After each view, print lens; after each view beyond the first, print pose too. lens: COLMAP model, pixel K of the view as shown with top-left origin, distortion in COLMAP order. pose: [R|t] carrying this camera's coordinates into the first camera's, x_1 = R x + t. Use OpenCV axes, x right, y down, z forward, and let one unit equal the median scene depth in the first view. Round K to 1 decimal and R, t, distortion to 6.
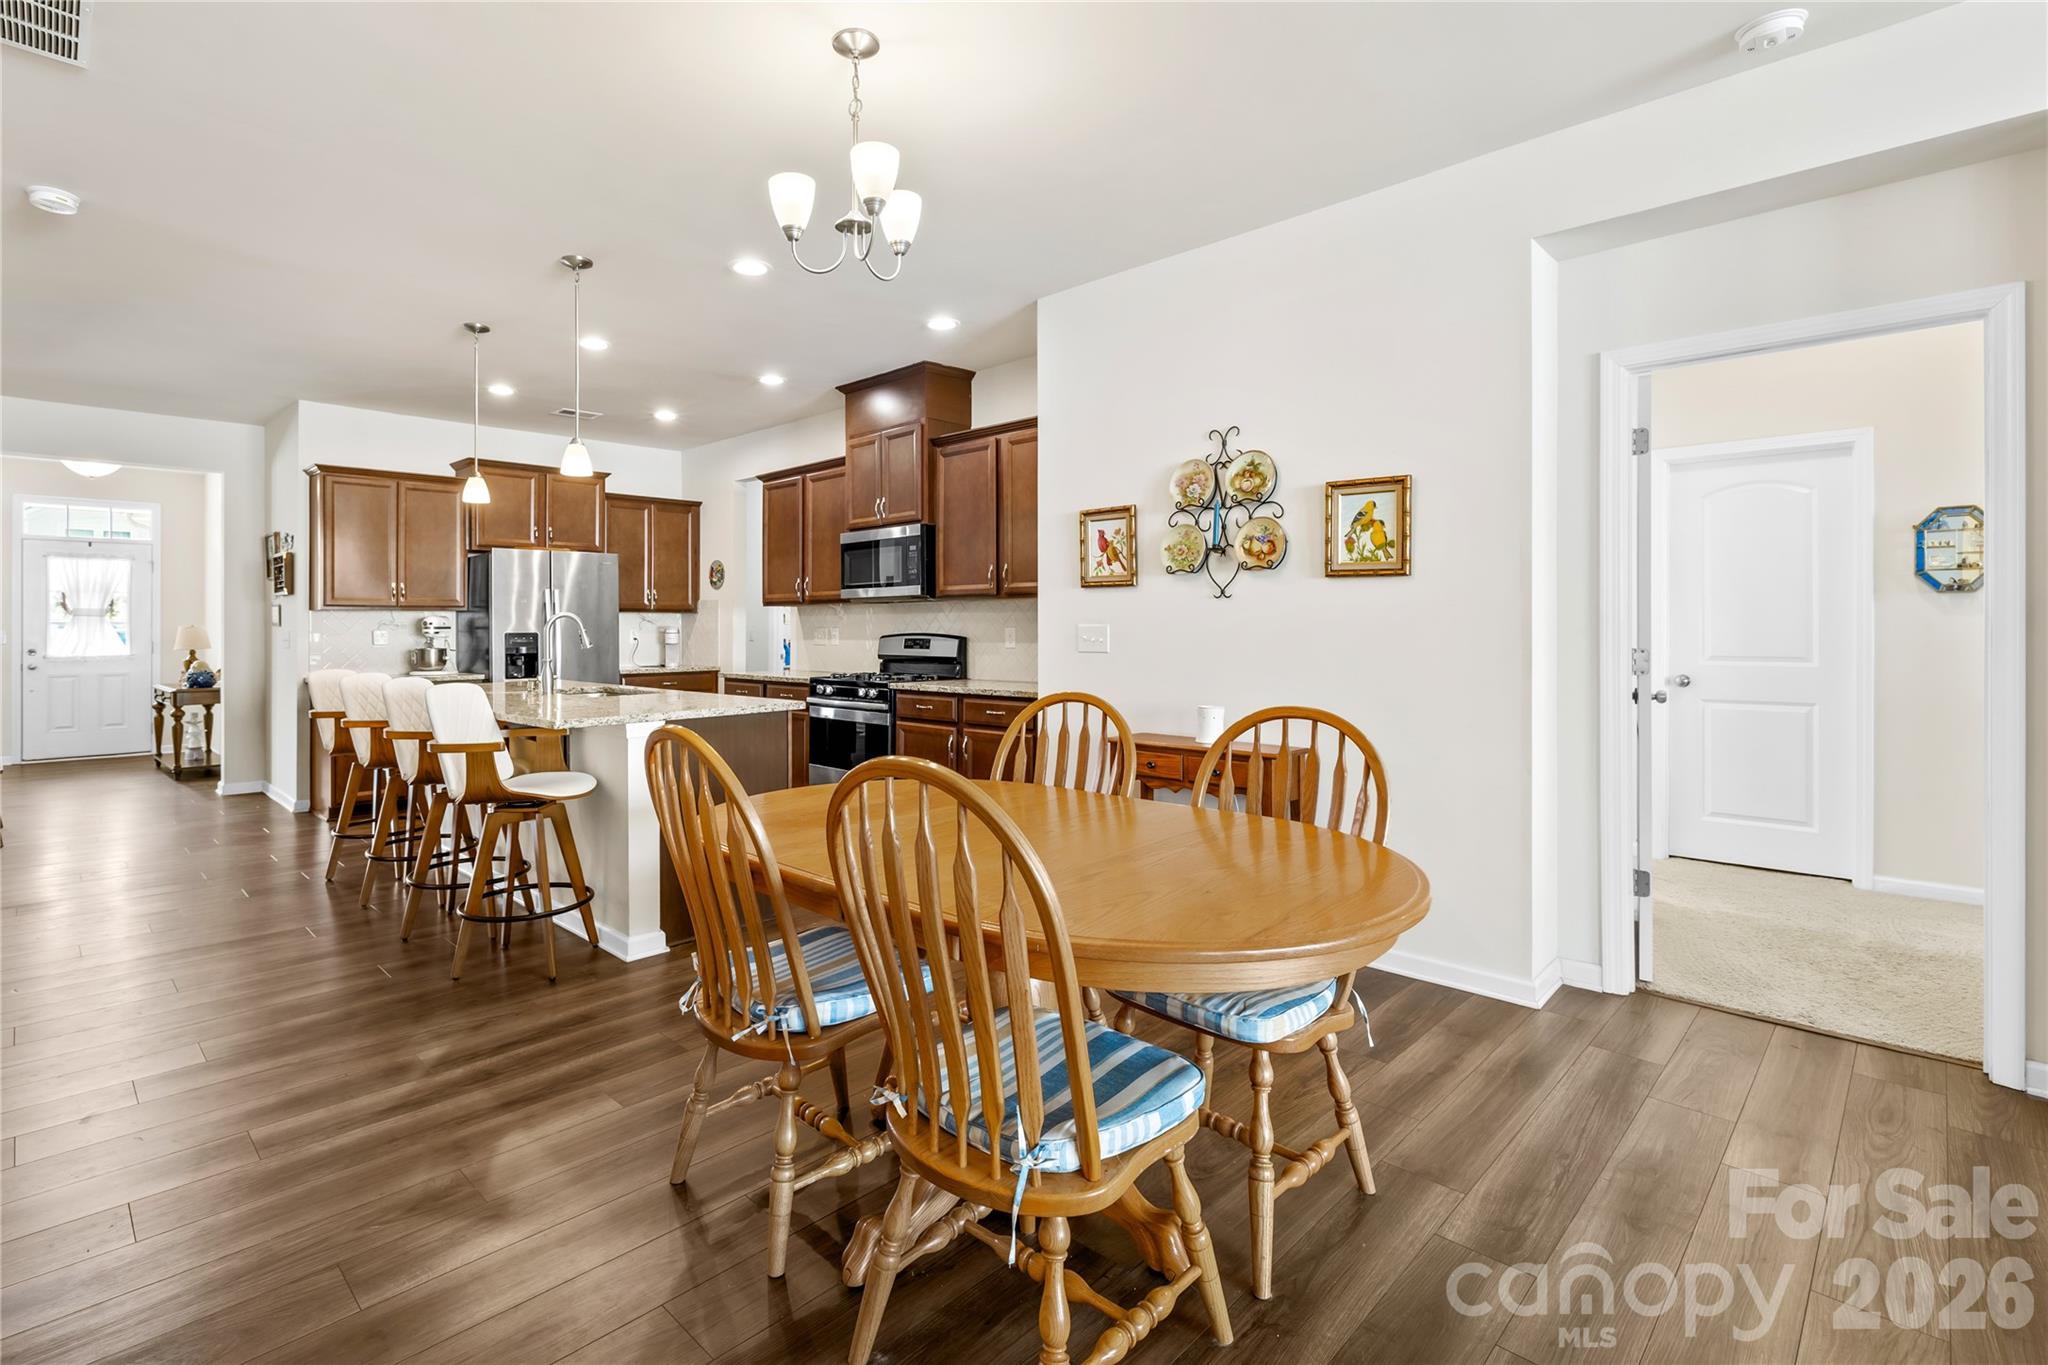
lens RADIAL K [[943.6, 0, 960.2], [0, 943.6, 610.0], [0, 0, 1]] dist [0.000766, 0.000023]
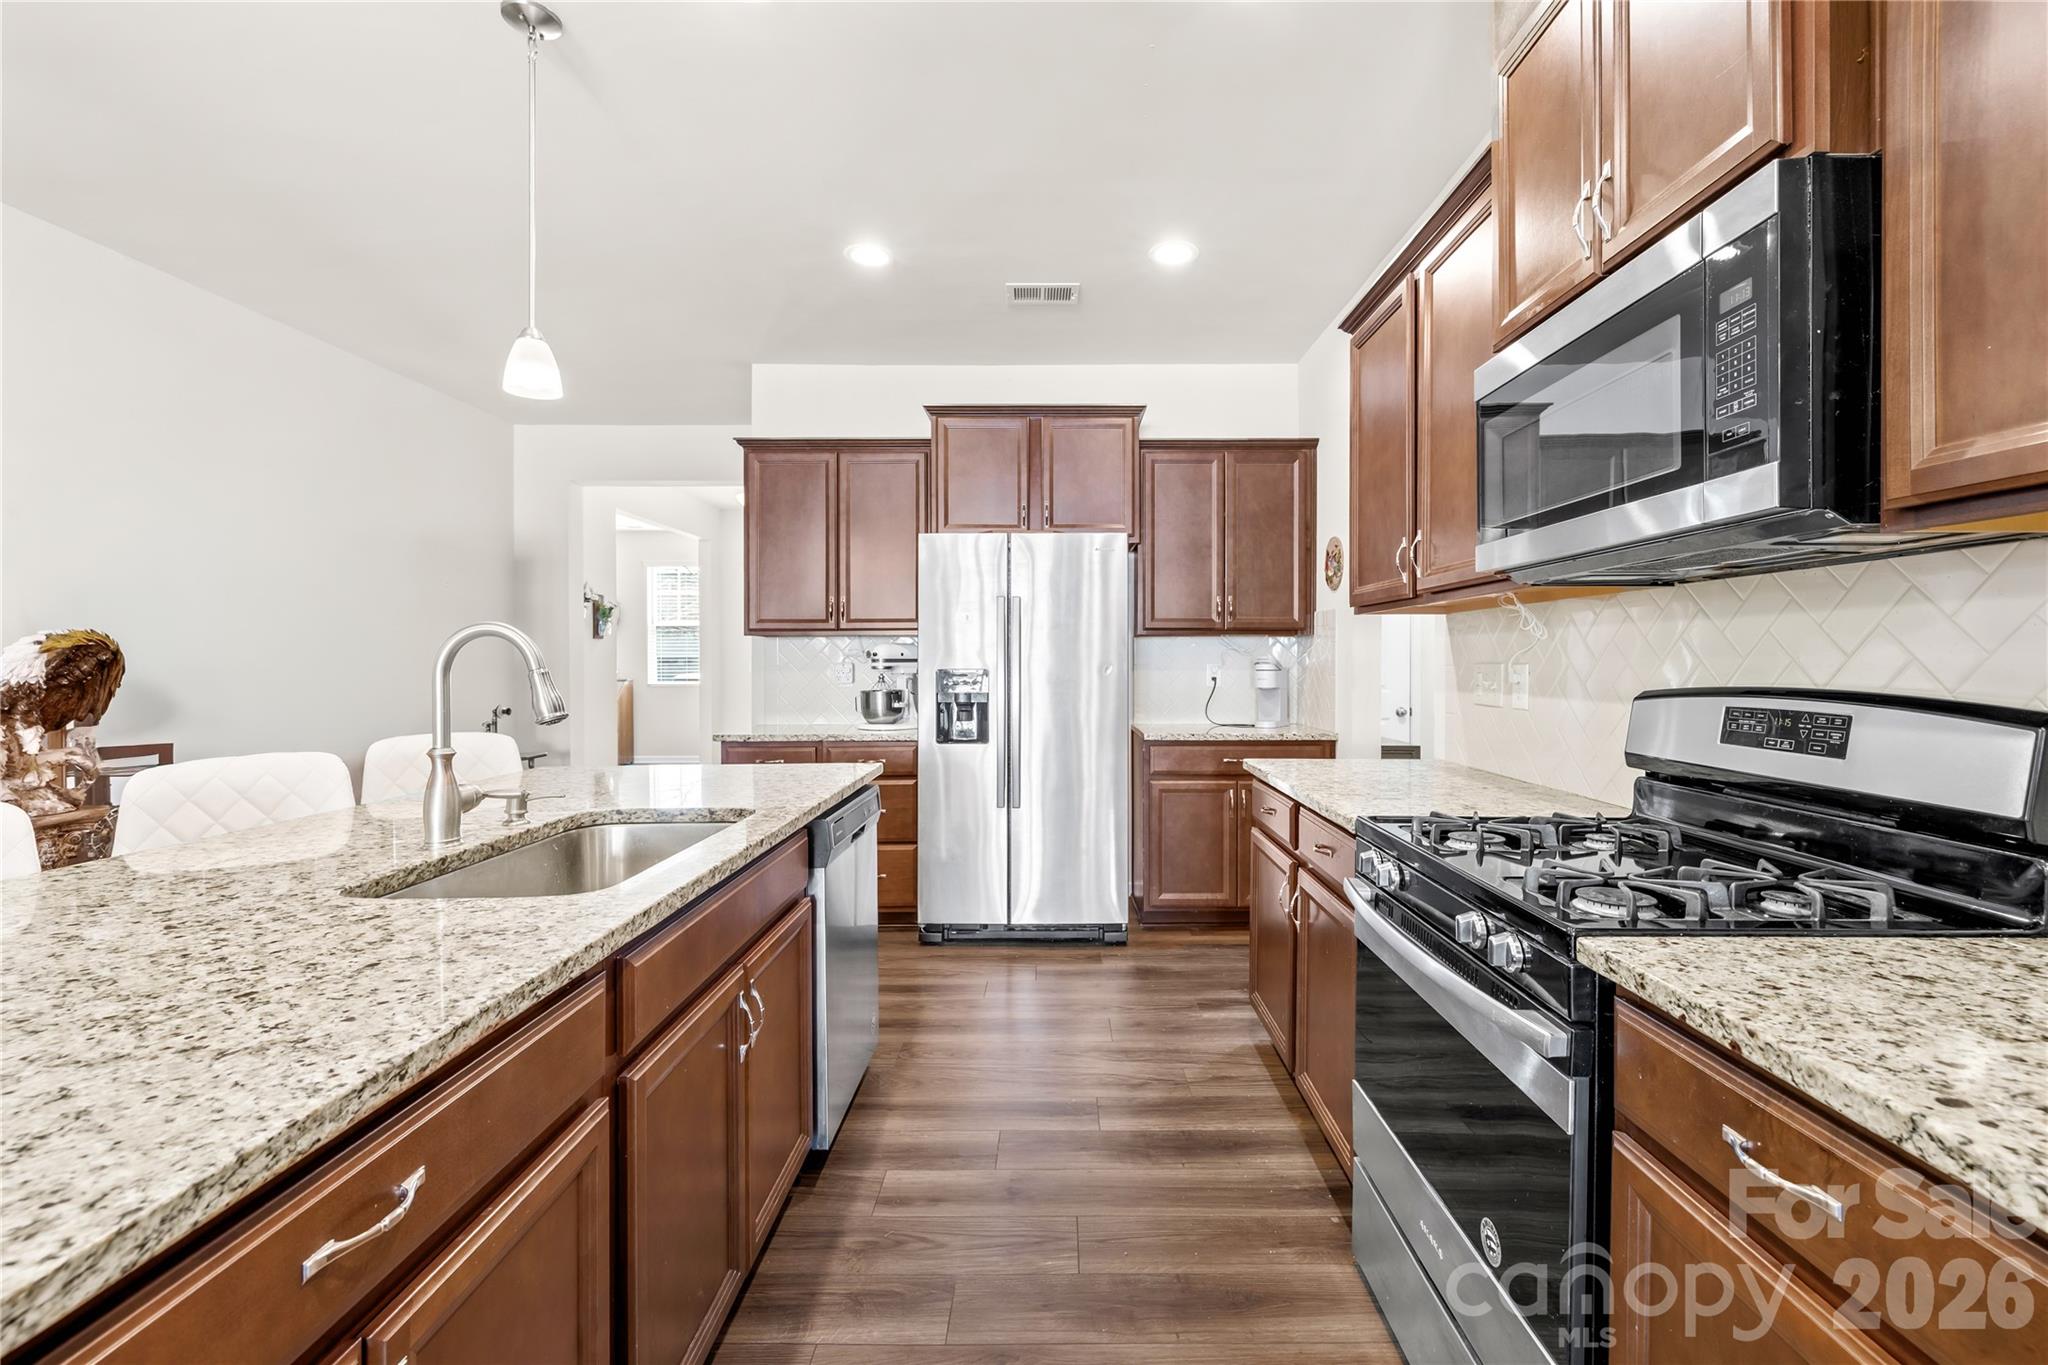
lens RADIAL K [[888.7, 0, 1049.5], [0, 888.7, 655.6], [0, 0, 1]] dist [0.000081, 0.000006]
pose [[0.709795, 0.001263, -0.704407, -0.015611], [0.008967, 0.999901, 0.010828, 0.010113], [0.704351, -0.014002, 0.709714, 0.617977]]
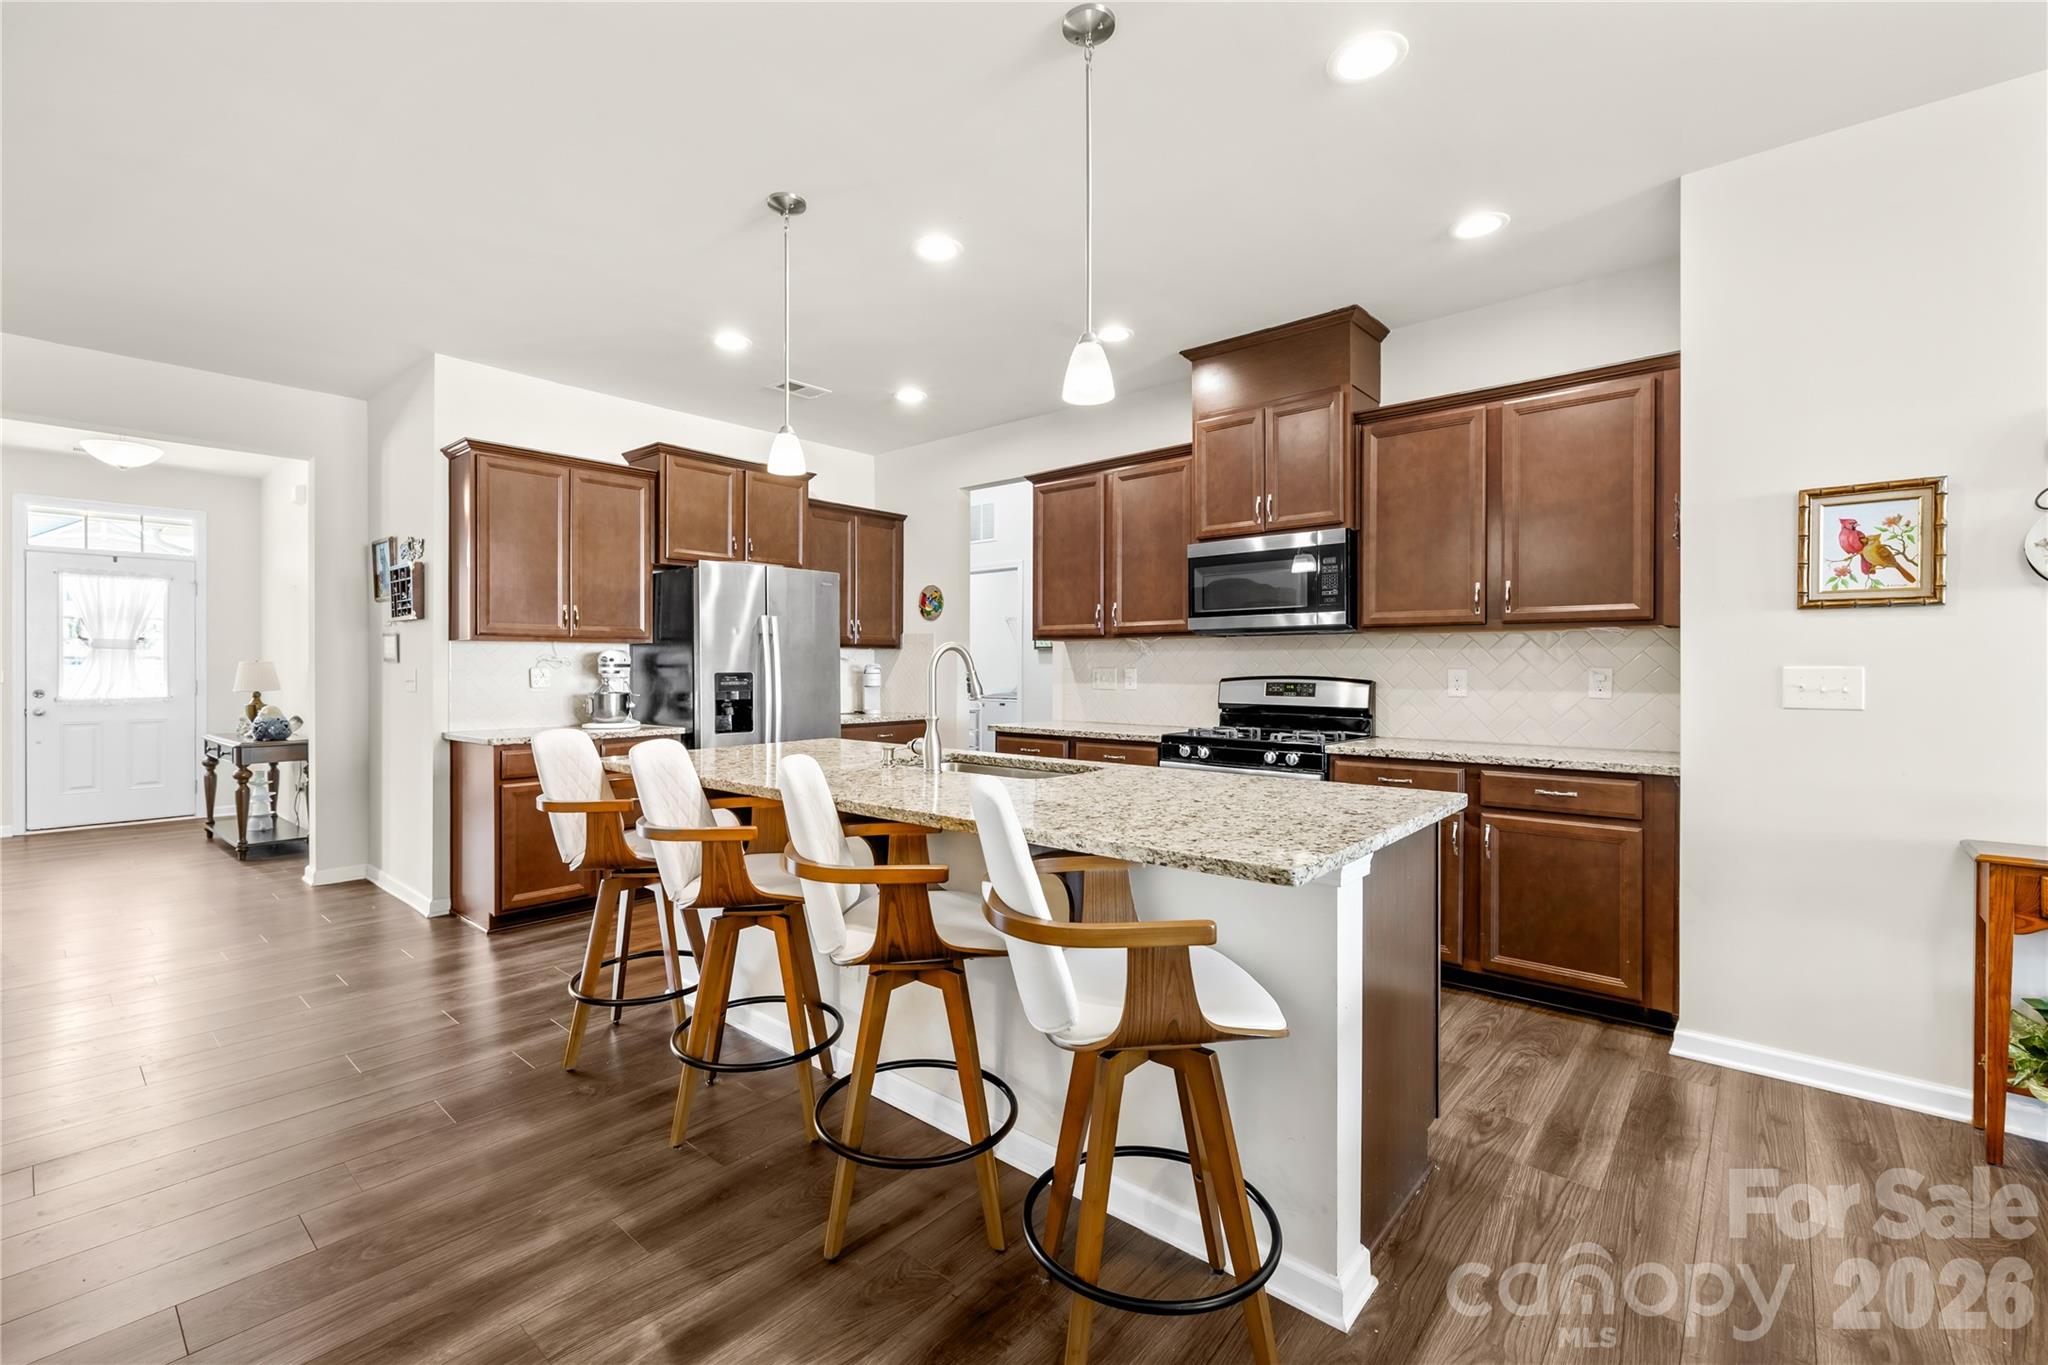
lens RADIAL K [[870.9, 0, 1014.9], [0, 870.9, 660.7], [0, 0, 1]] dist [-0.002421, -0.000148]
pose [[0.997346, 0.005313, 0.072610, -0.284707], [-0.006098, 0.999925, 0.010589, 0.005532], [-0.072548, -0.011004, 0.997304, 0.278611]]
